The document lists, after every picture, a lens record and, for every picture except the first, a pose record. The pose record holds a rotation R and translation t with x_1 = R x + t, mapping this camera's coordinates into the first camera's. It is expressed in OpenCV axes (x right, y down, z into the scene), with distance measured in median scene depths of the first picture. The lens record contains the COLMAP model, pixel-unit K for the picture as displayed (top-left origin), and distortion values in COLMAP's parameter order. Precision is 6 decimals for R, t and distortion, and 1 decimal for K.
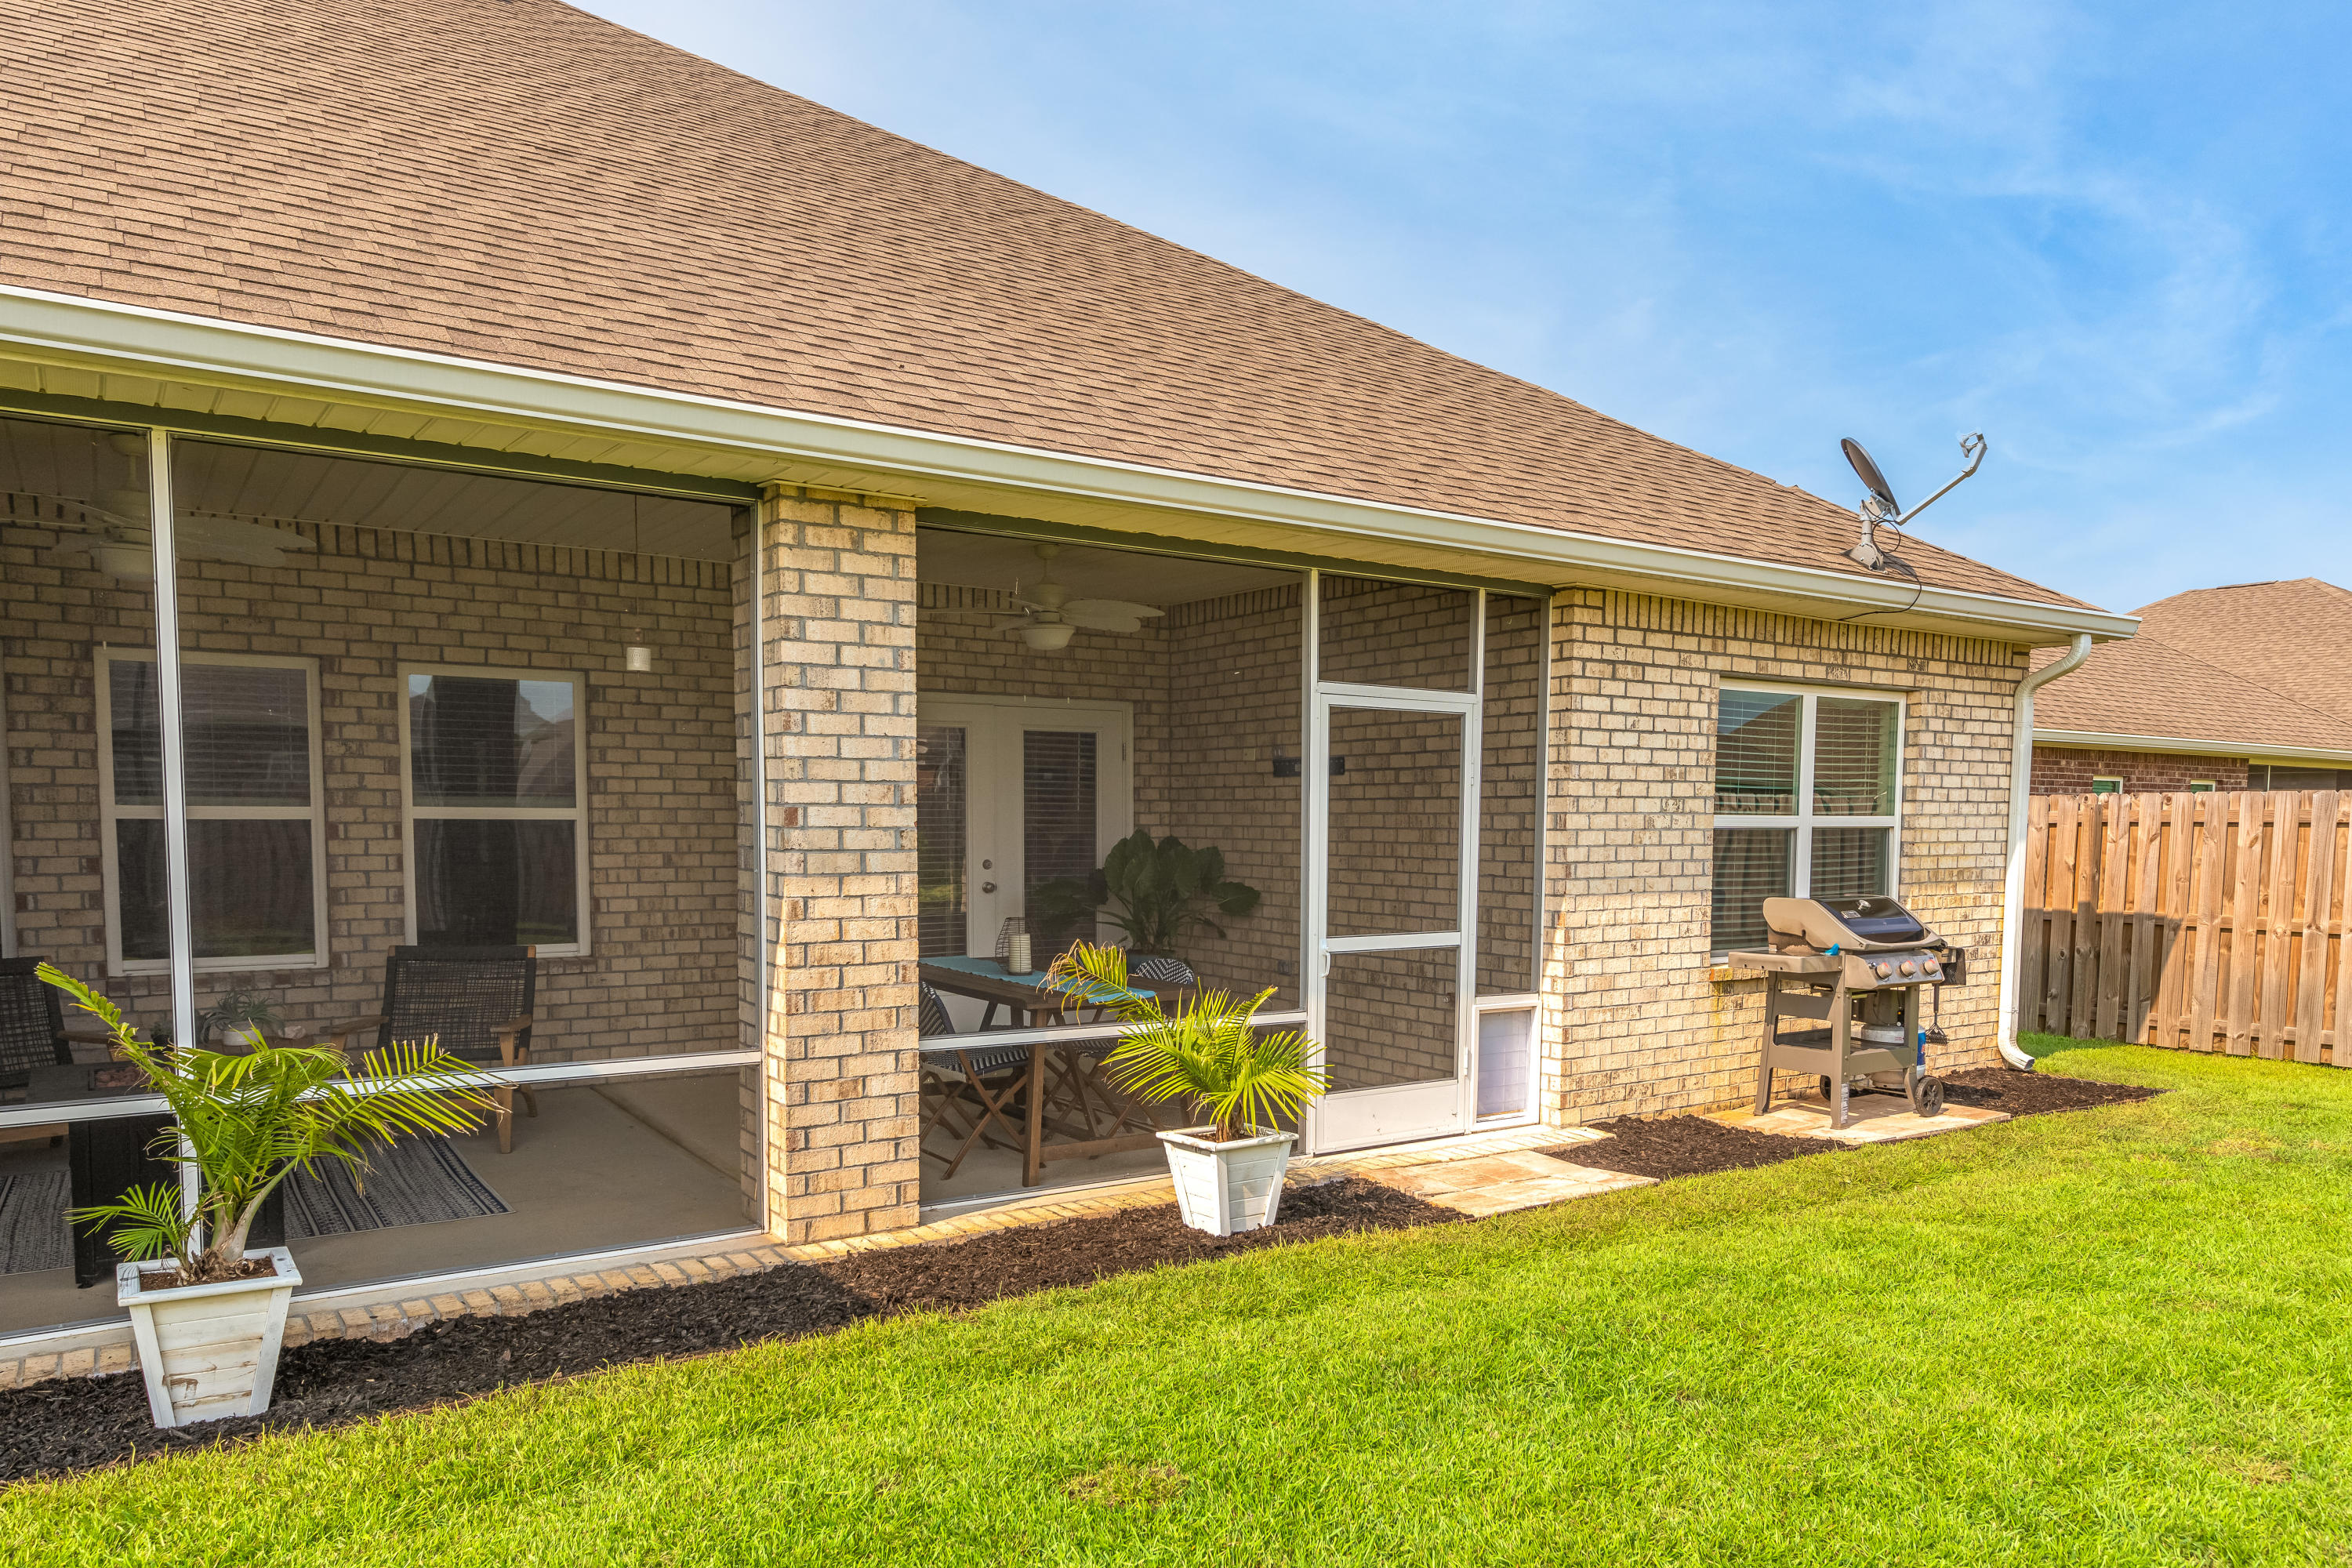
lens RADIAL K [[1560.6, 0, 1174.8], [0, 1560.6, 924.8], [0, 0, 1]] dist [0.001448, -0.000094]
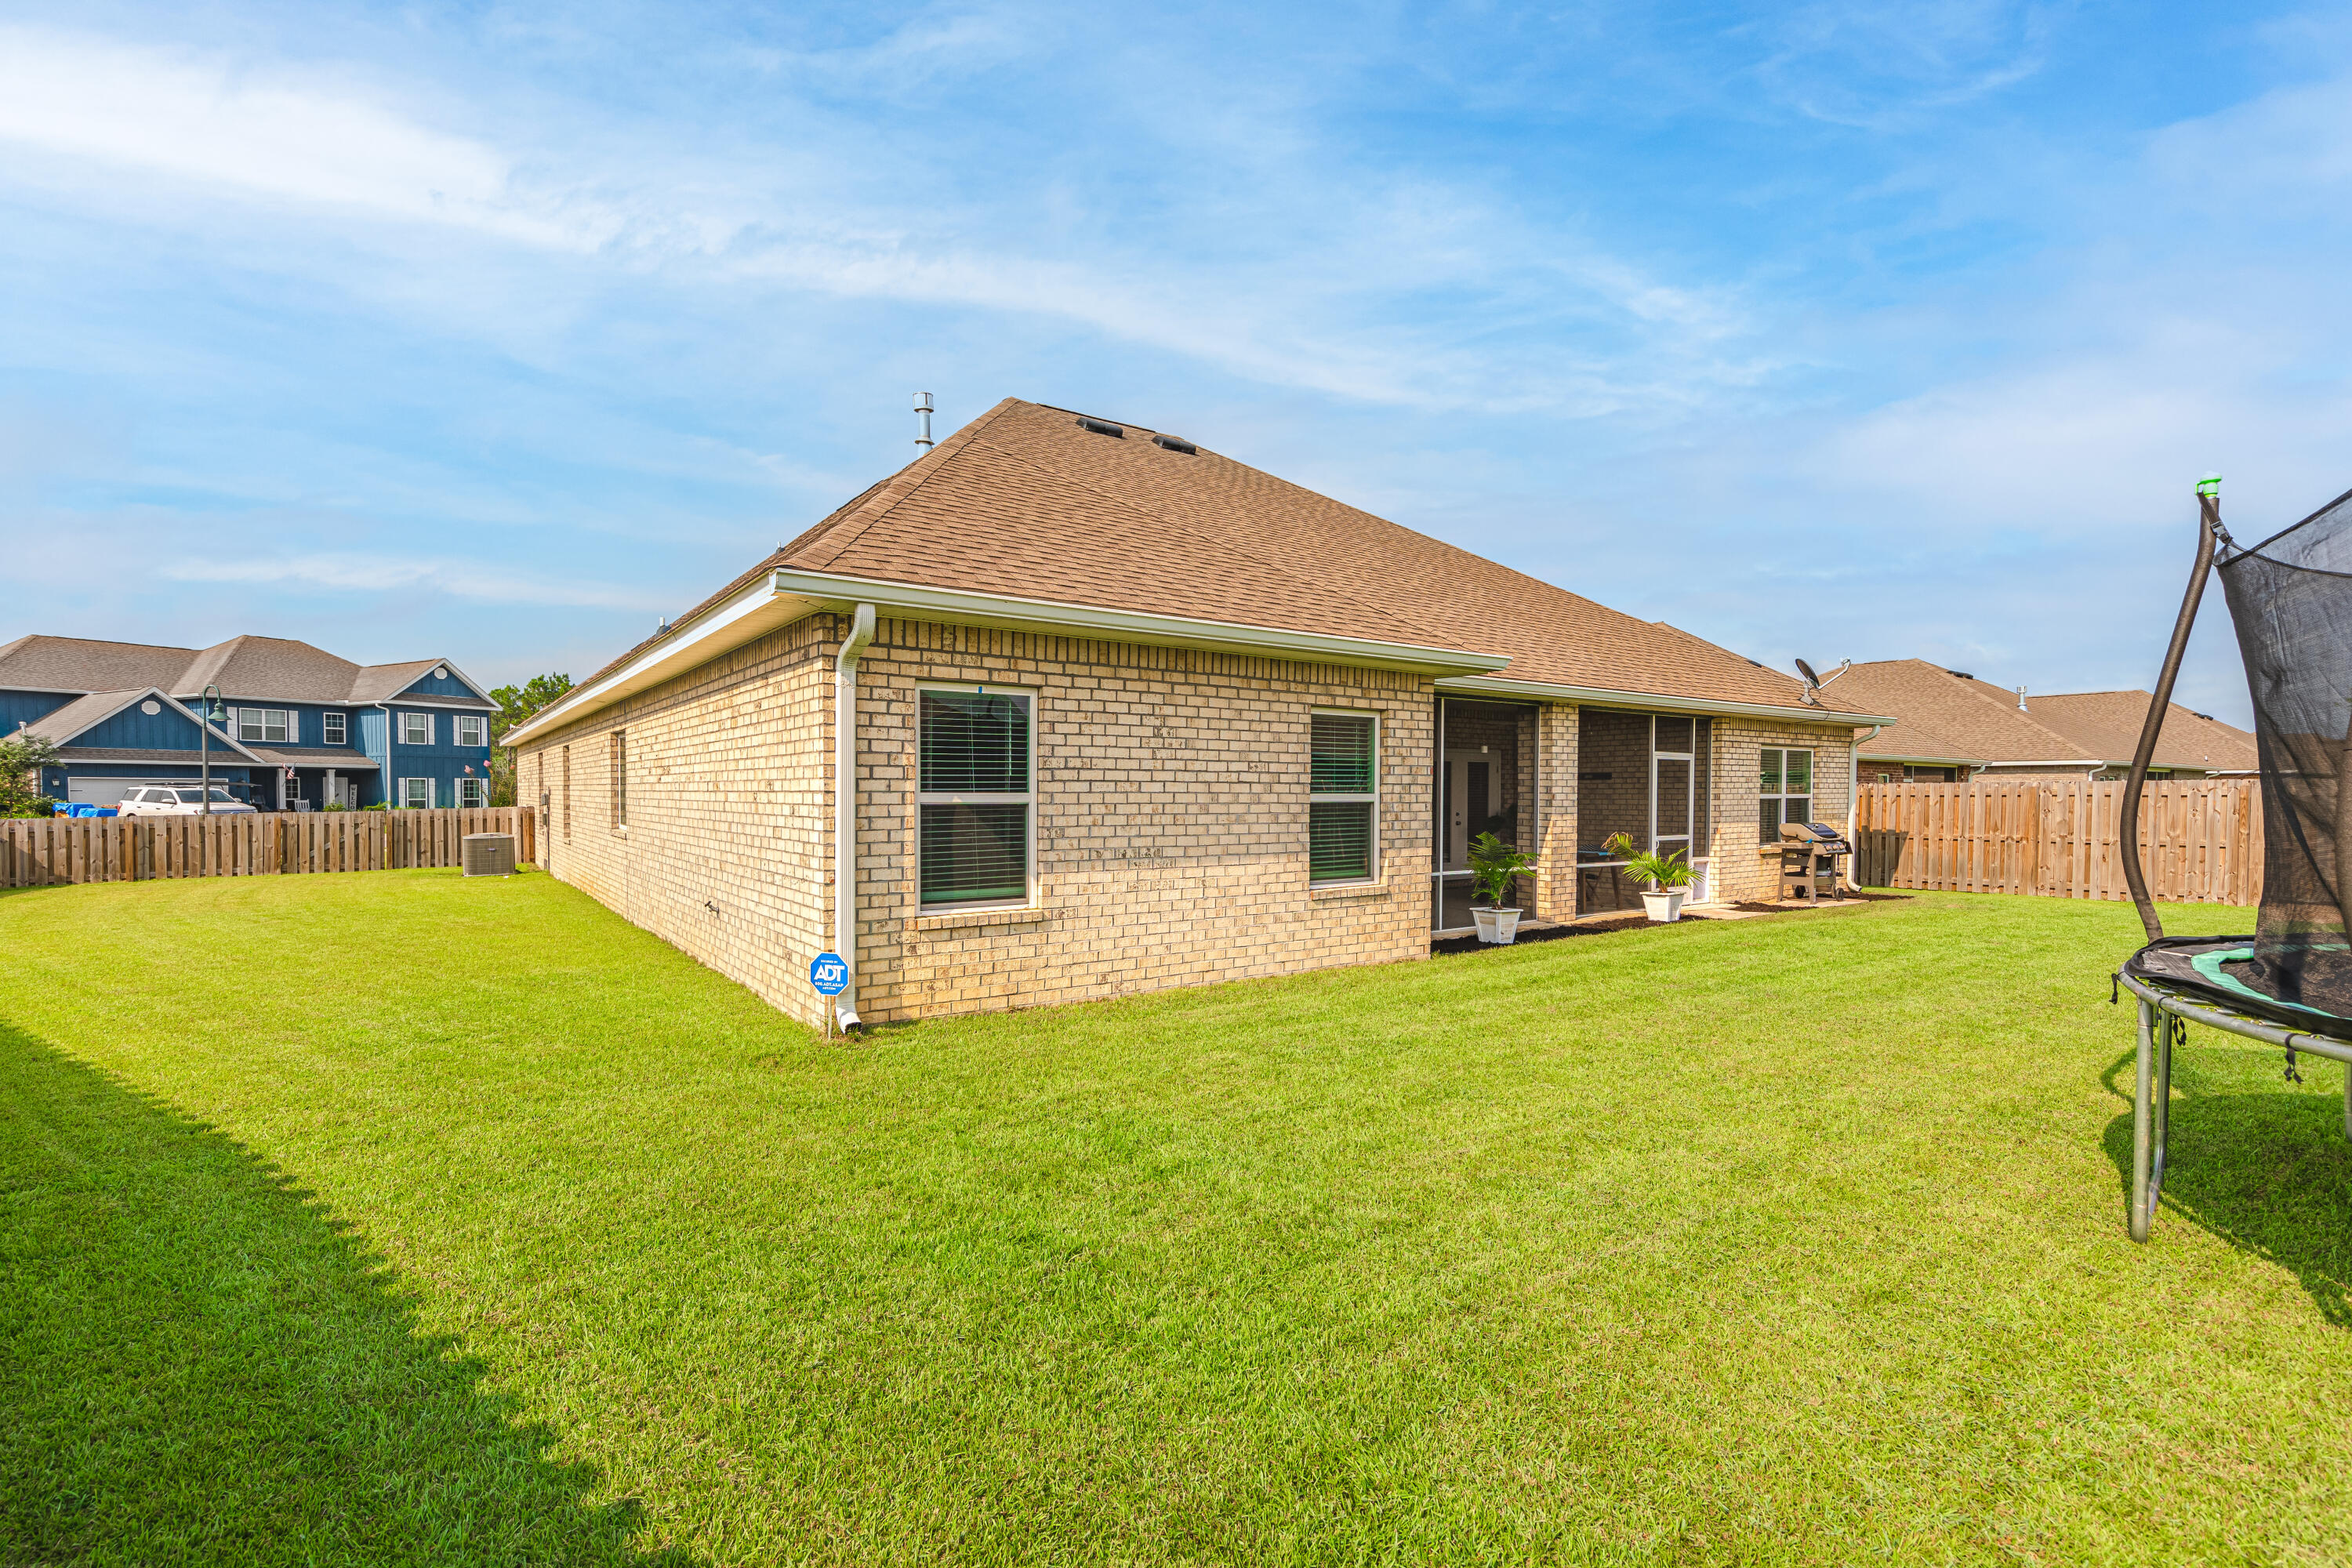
lens RADIAL K [[1078.9, 0, 1158.0], [0, 1078.9, 814.7], [0, 0, 1]] dist [0.006974, 0.000481]
pose [[0.999478, -0.004637, 0.031976, -0.807040], [0.006149, 0.998859, -0.047367, 0.052630], [-0.031720, 0.047539, 0.998366, -0.910548]]
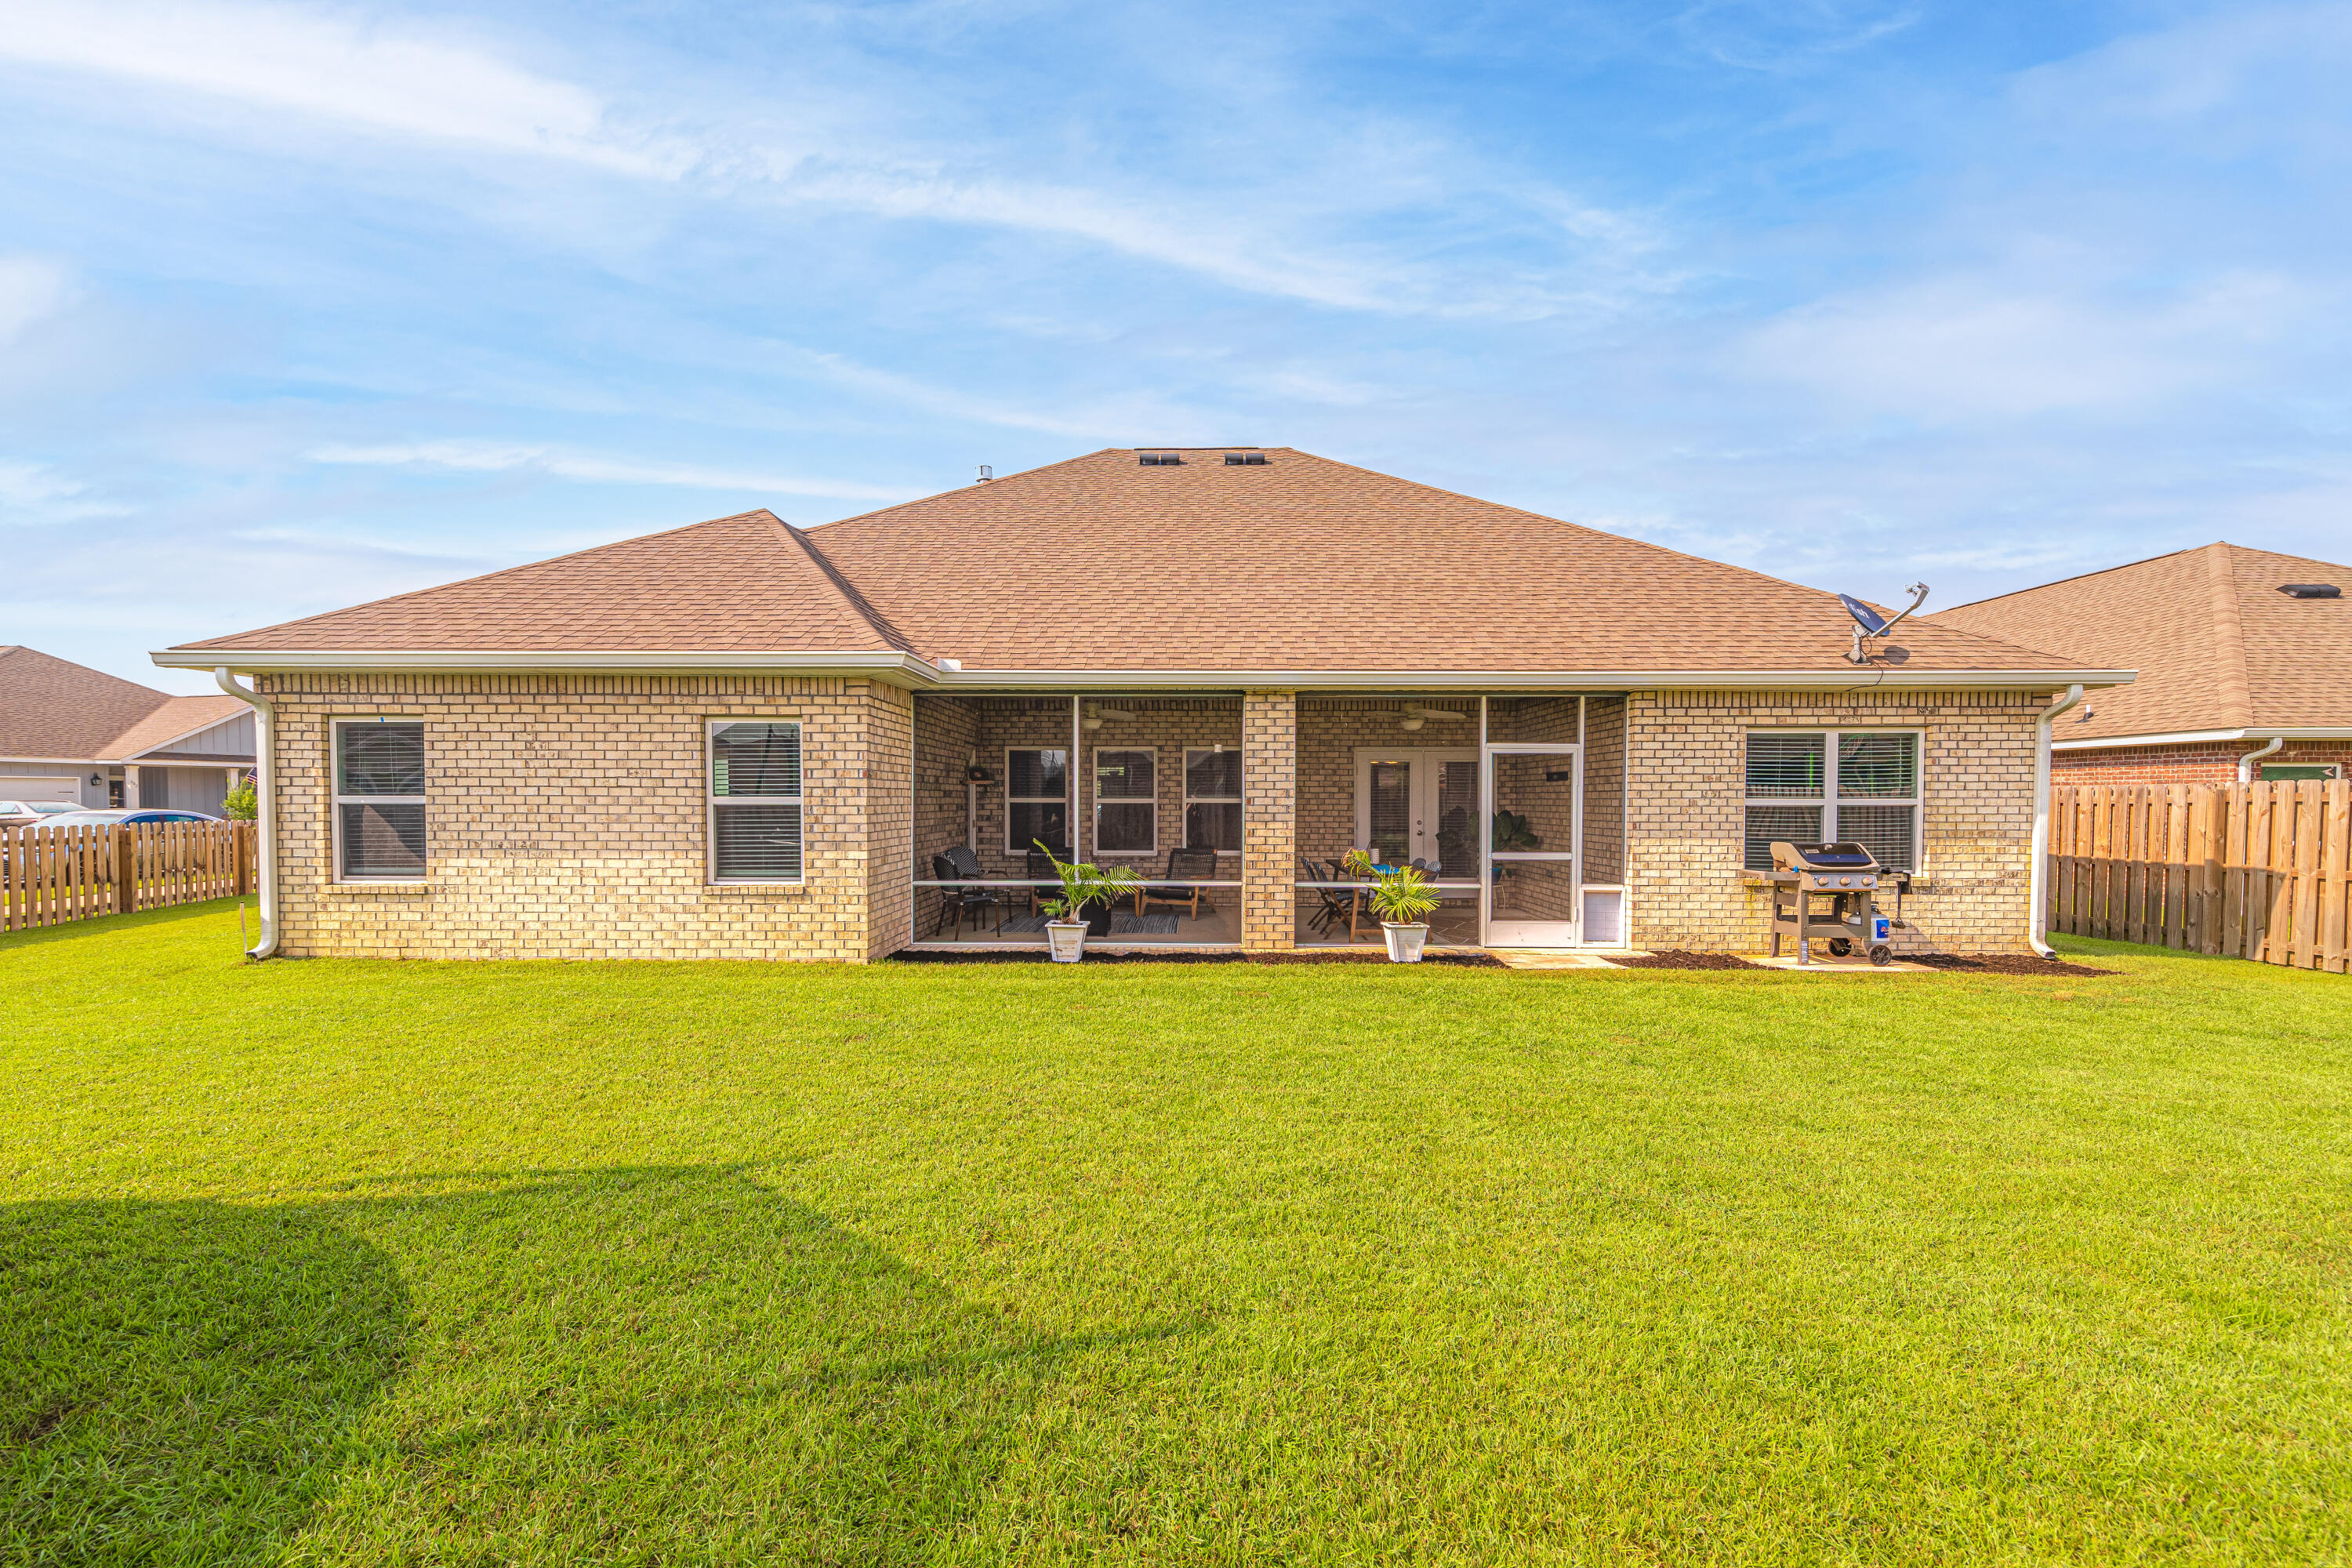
lens RADIAL K [[932.7, 0, 1178.7], [0, 932.7, 817.7], [0, 0, 1]] dist [0.007204, 0.000052]
pose [[0.820879, 0.006218, -0.571068, 0.440917], [-0.036135, 0.998503, -0.041070, 0.026067], [0.569958, 0.054349, 0.819875, -0.350208]]
